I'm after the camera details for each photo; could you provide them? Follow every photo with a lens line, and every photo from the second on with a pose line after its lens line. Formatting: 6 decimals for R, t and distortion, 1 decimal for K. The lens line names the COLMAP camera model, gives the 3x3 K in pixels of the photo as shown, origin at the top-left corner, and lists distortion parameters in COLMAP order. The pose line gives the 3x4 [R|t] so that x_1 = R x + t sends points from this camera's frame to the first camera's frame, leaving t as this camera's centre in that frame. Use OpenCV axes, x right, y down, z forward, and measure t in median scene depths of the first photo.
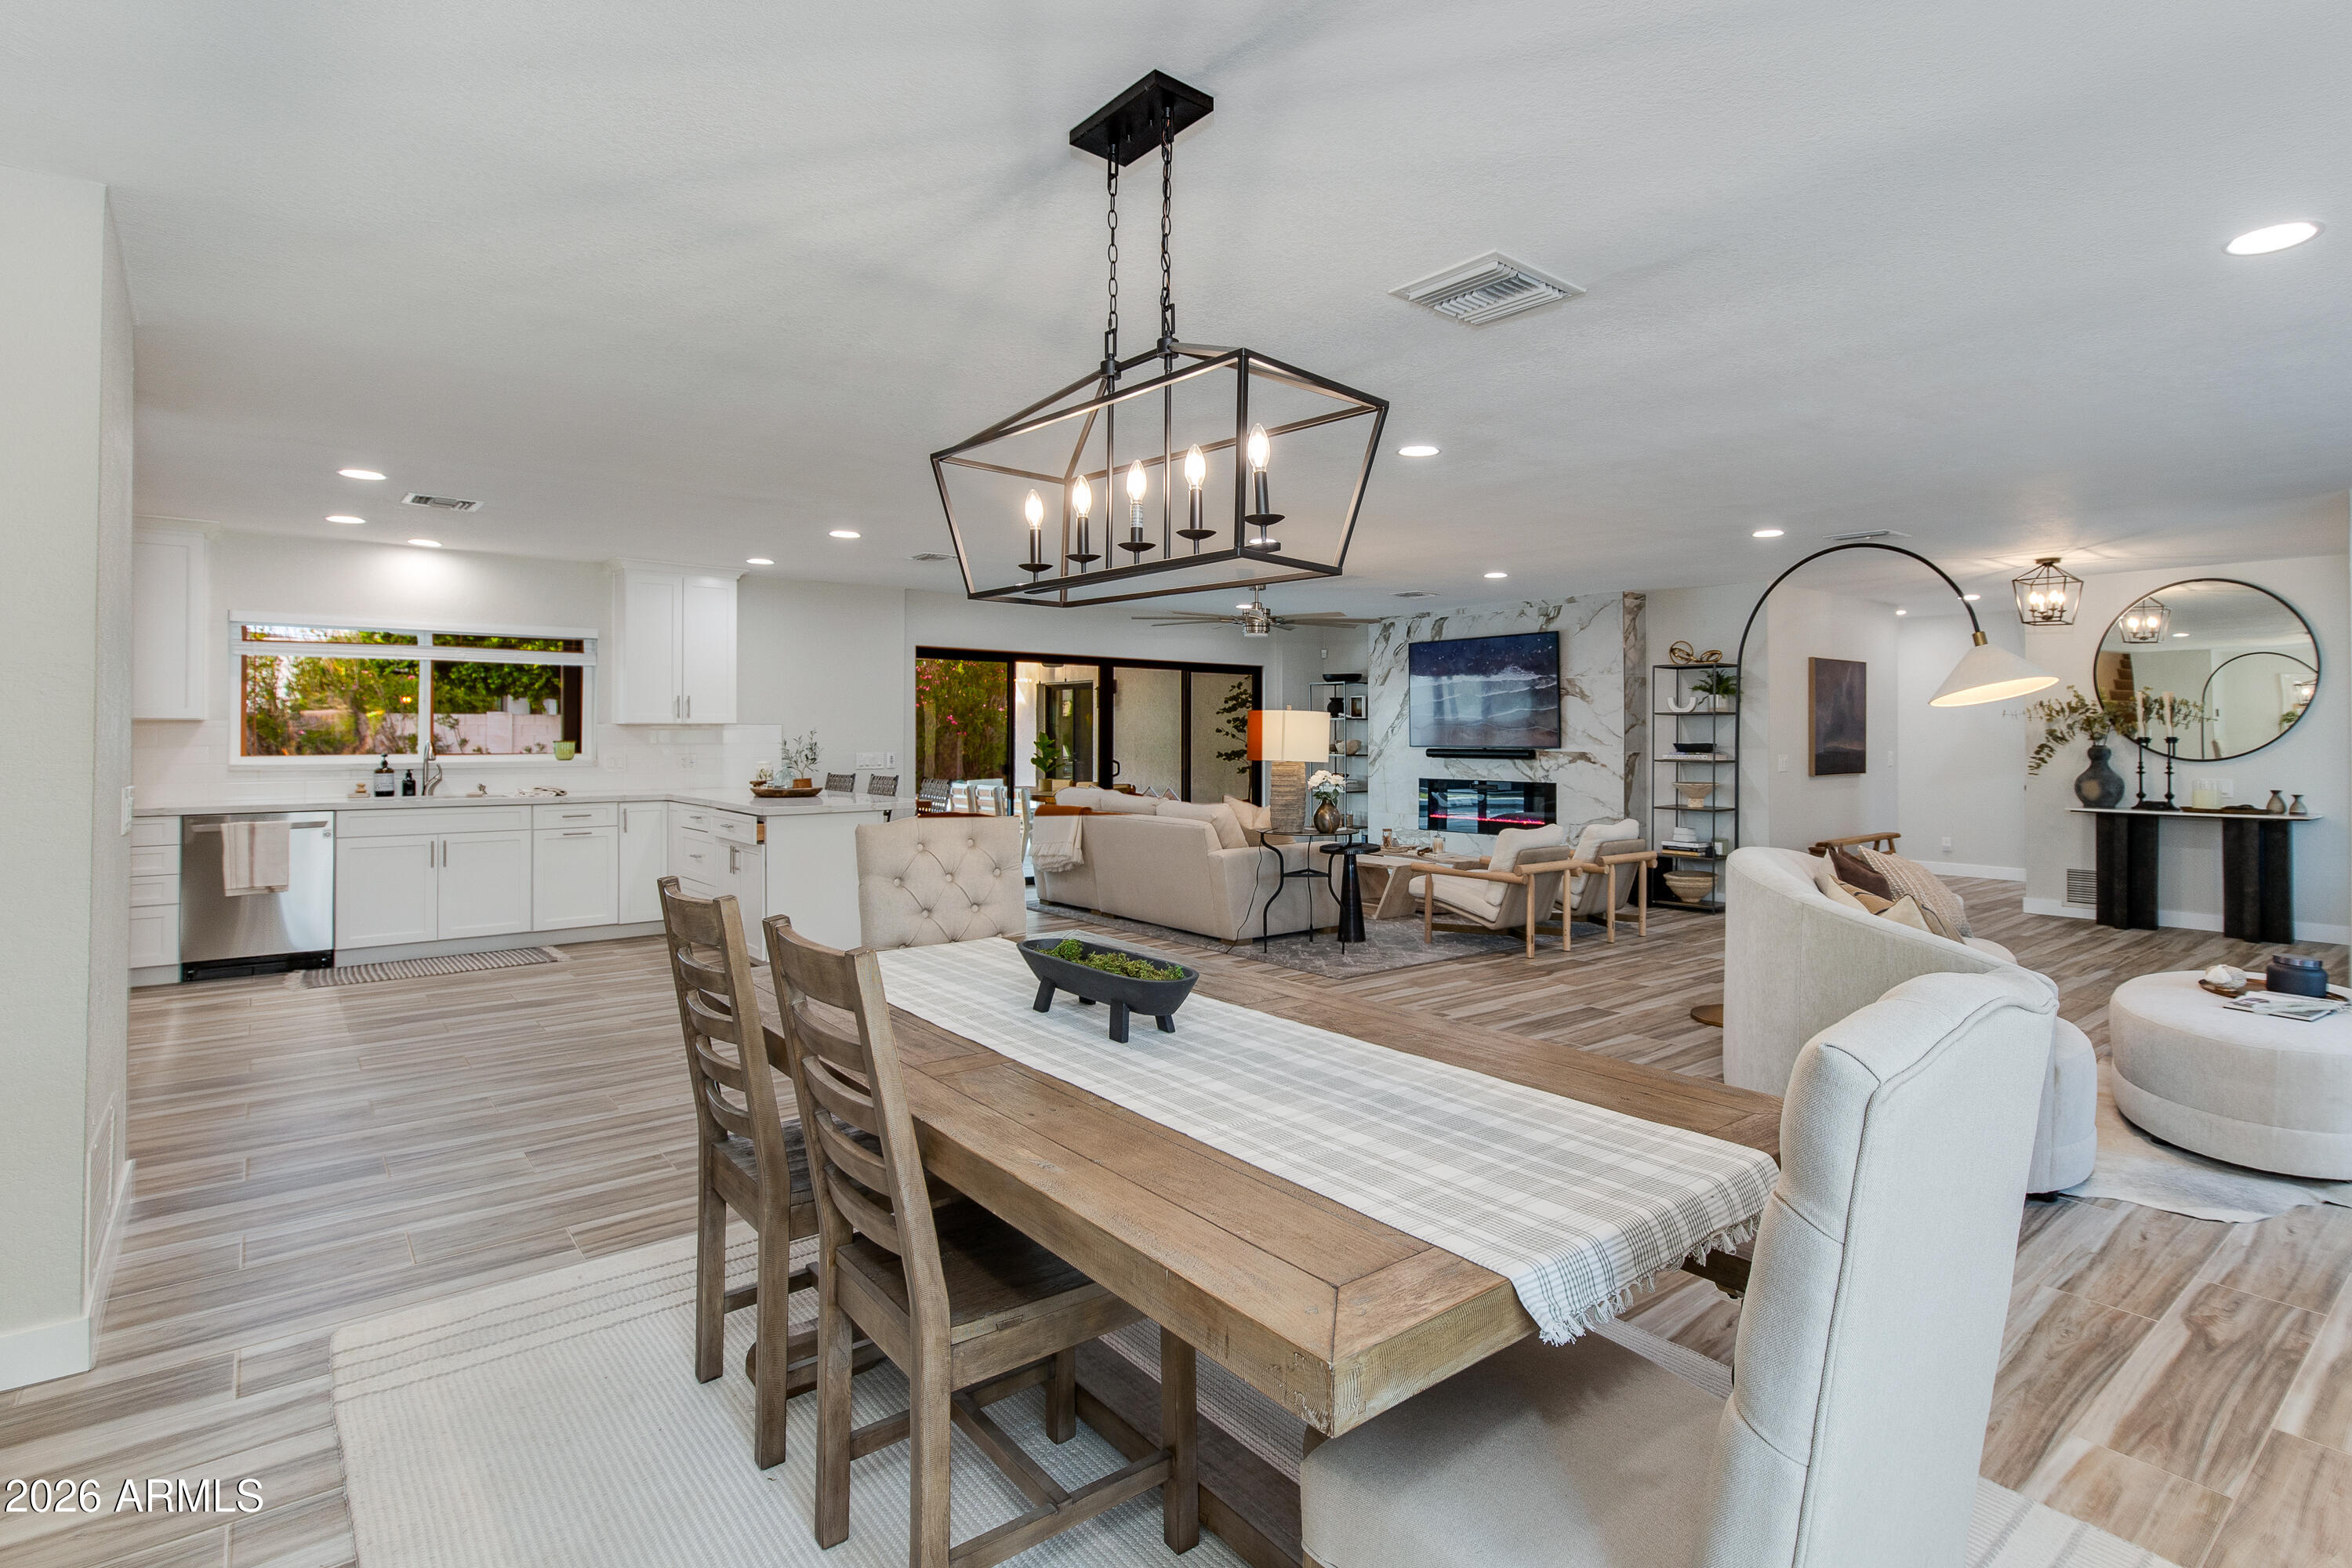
lens RADIAL K [[1143.2, 0, 1274.0], [0, 1143.2, 727.8], [0, 0, 1]] dist [0.004910, 0.000747]
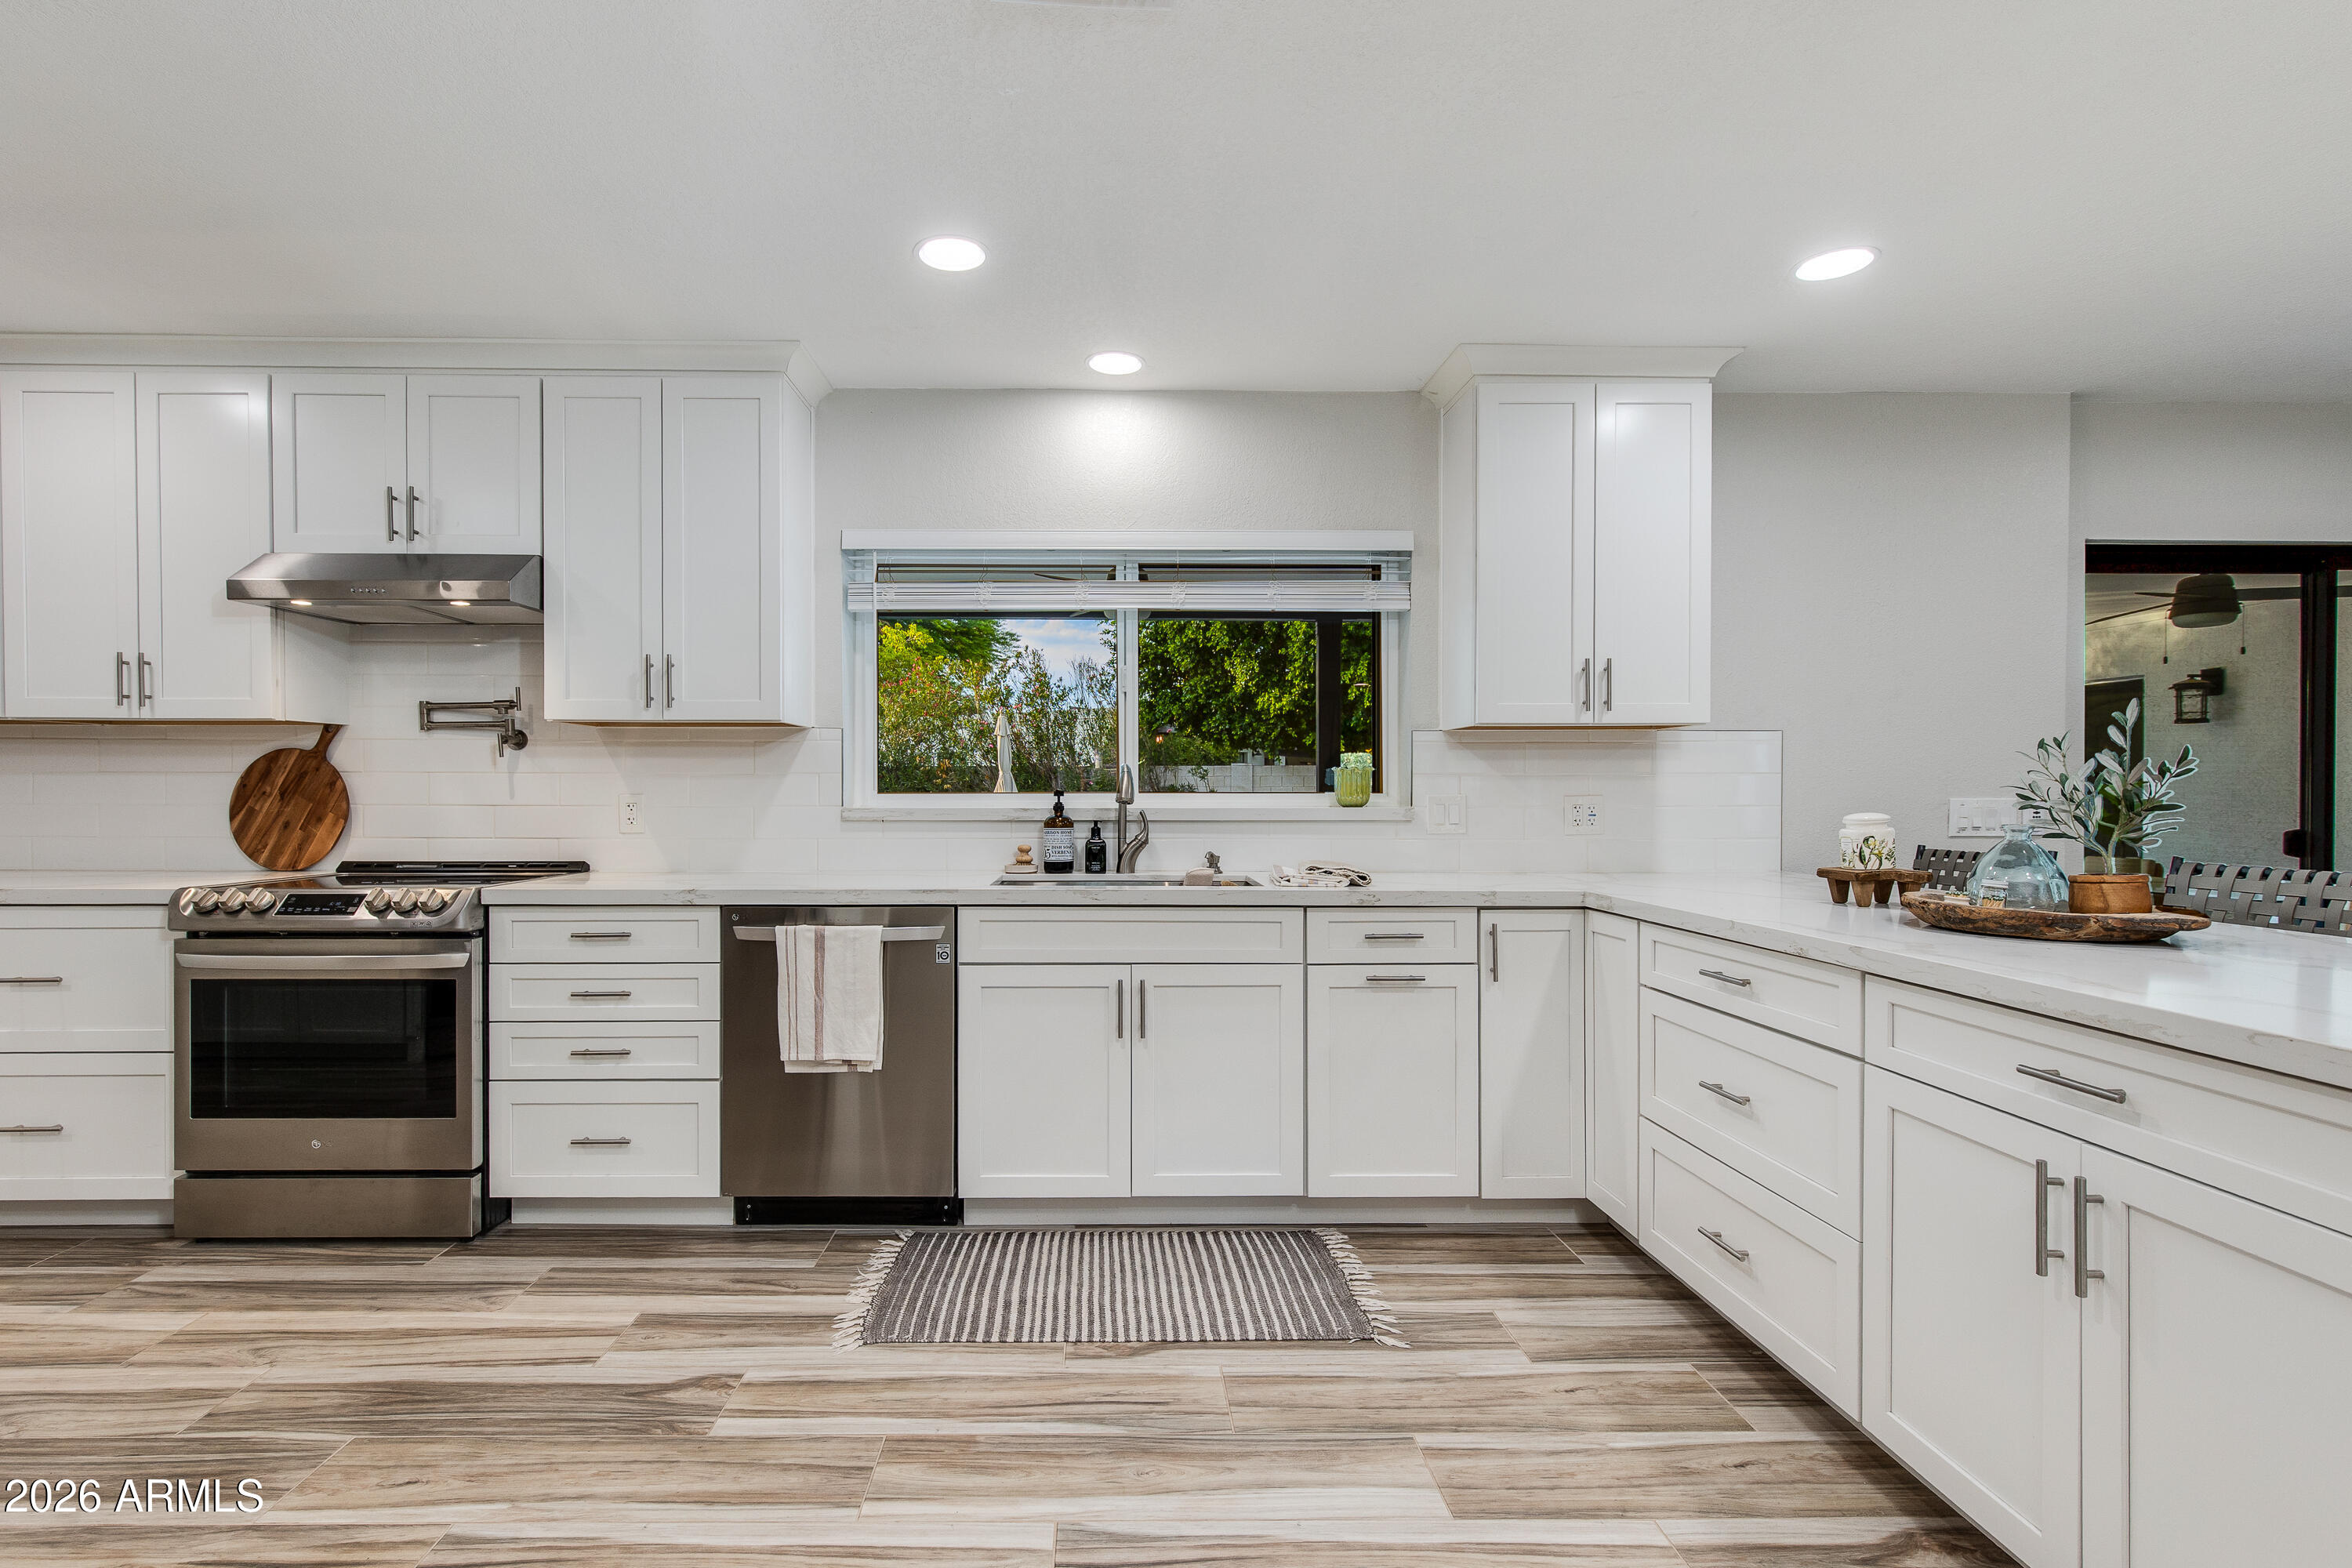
lens RADIAL K [[1086.0, 0, 1125.3], [0, 1086.0, 813.1], [0, 0, 1]] dist [0.013420, -0.000902]
pose [[0.764582, 0.011728, -0.644420, -0.432683], [0.004816, 0.999703, 0.023909, 0.021165], [0.644509, -0.021384, 0.764298, 0.639351]]
